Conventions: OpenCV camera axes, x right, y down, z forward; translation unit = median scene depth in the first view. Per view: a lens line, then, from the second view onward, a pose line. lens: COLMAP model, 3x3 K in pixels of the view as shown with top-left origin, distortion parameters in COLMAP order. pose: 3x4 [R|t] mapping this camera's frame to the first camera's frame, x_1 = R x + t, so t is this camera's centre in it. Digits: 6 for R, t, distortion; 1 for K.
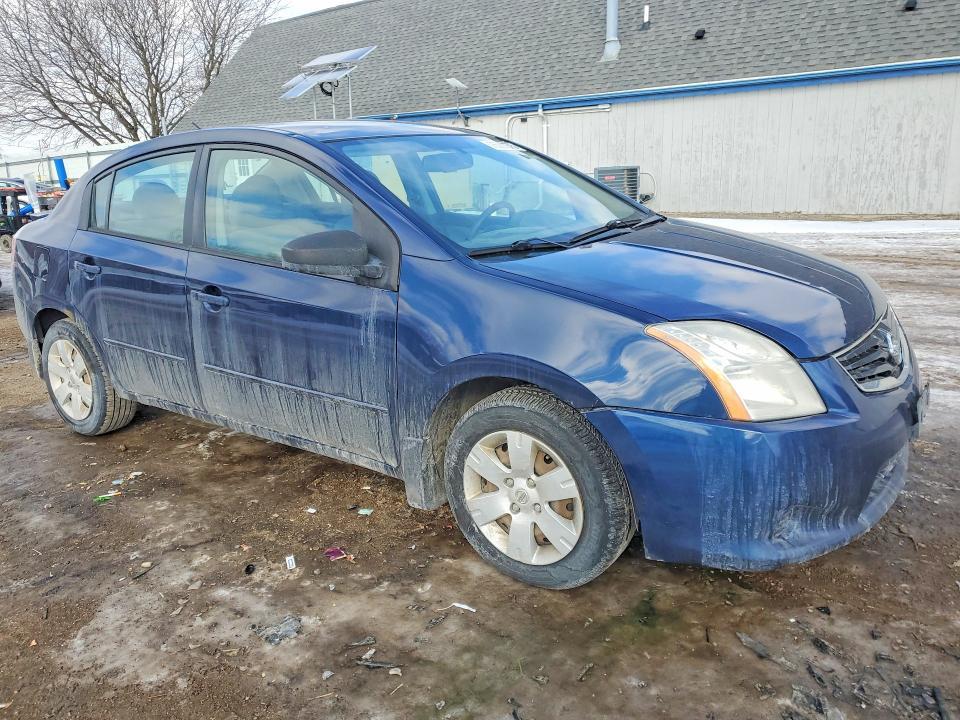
lens RADIAL K [[757.2, 0, 474.7], [0, 757.2, 357.6], [0, 0, 1]] dist [0.003581, 0.038446]
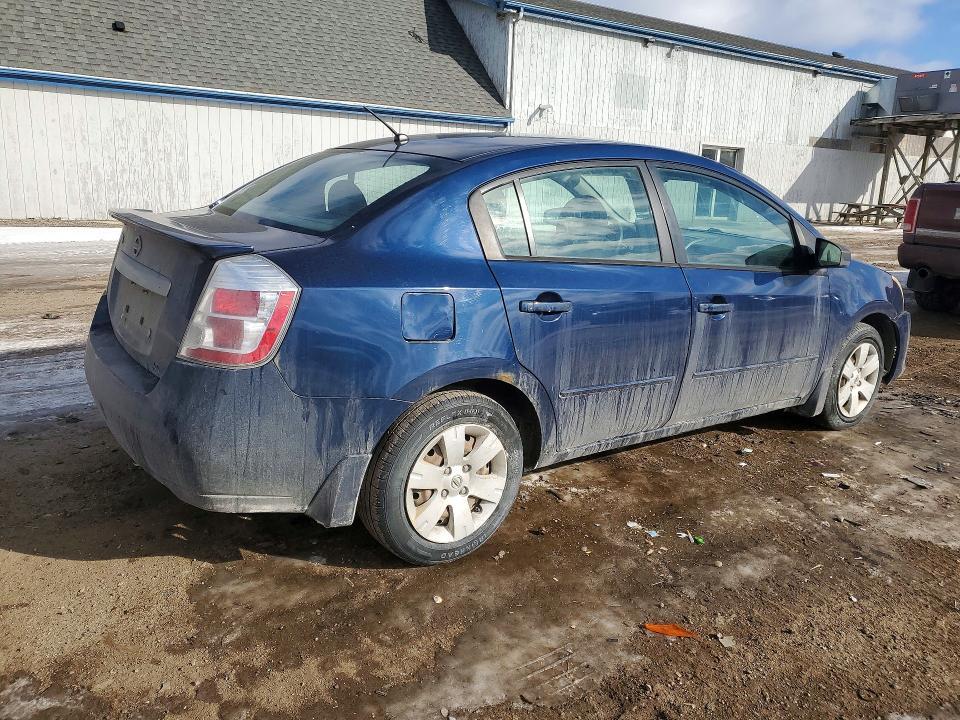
lens RADIAL K [[757.2, 0, 474.7], [0, 757.2, 357.6], [0, 0, 1]] dist [0.003581, 0.038446]
pose [[0.287449, -0.181670, 0.940409, -1.478863], [0.184631, 0.973942, 0.131713, -0.215515], [-0.939832, 0.135768, 0.313501, 0.989050]]
